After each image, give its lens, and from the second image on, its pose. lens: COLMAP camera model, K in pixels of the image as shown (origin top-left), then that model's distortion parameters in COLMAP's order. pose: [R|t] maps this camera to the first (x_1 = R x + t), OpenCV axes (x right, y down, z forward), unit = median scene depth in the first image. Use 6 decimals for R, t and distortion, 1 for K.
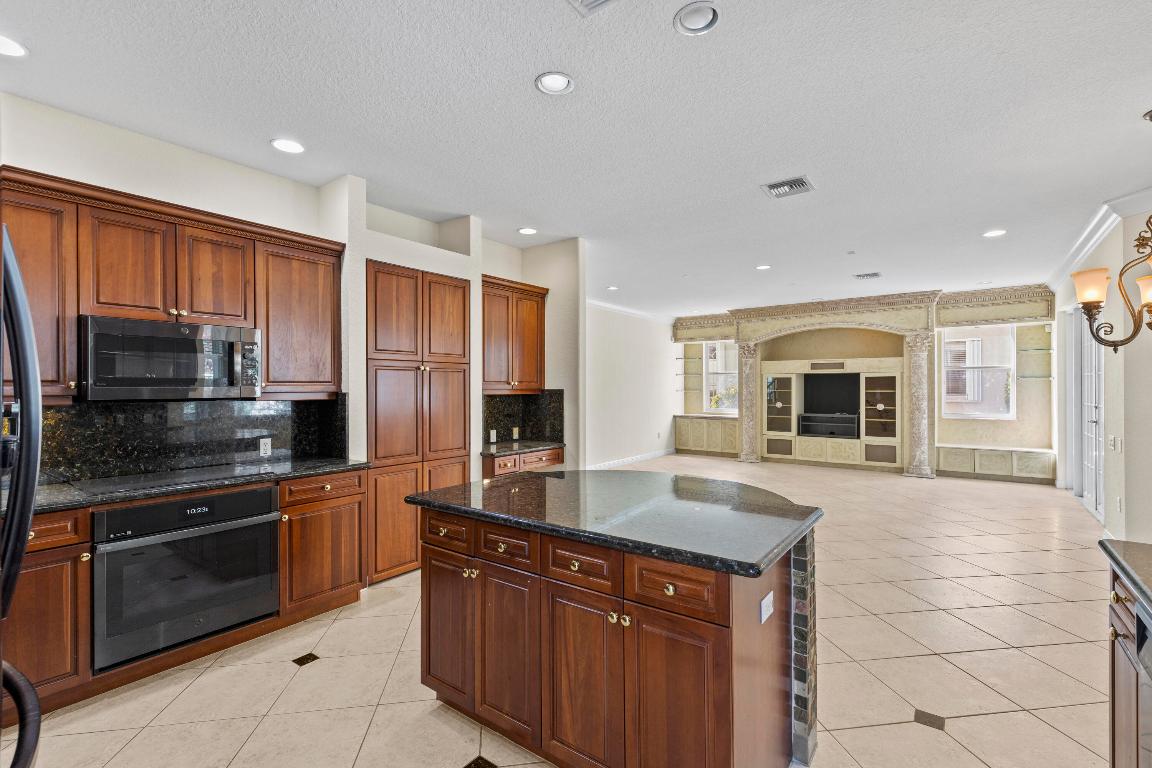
lens RADIAL K [[519.4, 0, 577.5], [0, 519.4, 386.1], [0, 0, 1]] dist [0.001775, -0.001359]
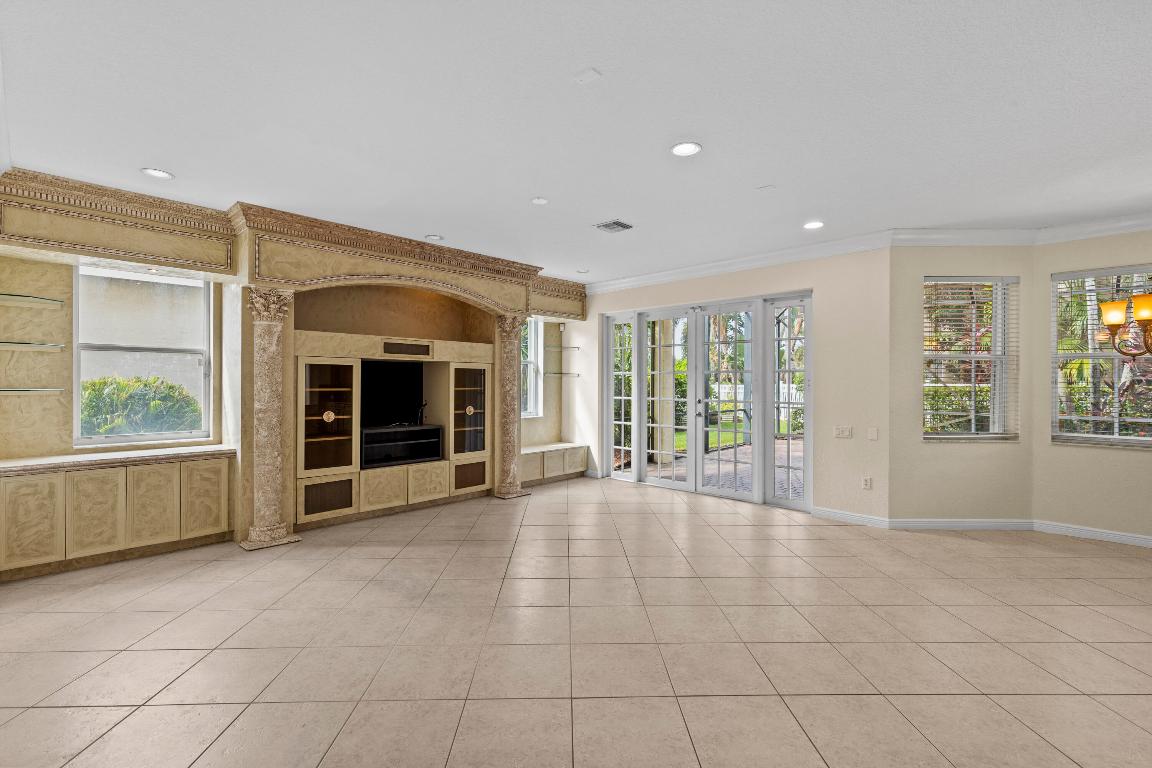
lens RADIAL K [[508.0, 0, 576.0], [0, 508.0, 384.0], [0, 0, 1]] dist [0.002780, -0.000067]
pose [[0.122165, -0.001292, 0.992509, -0.097488], [-0.005166, 0.999985, 0.001938, 0.000850], [-0.992496, -0.005364, 0.122157, 0.735980]]
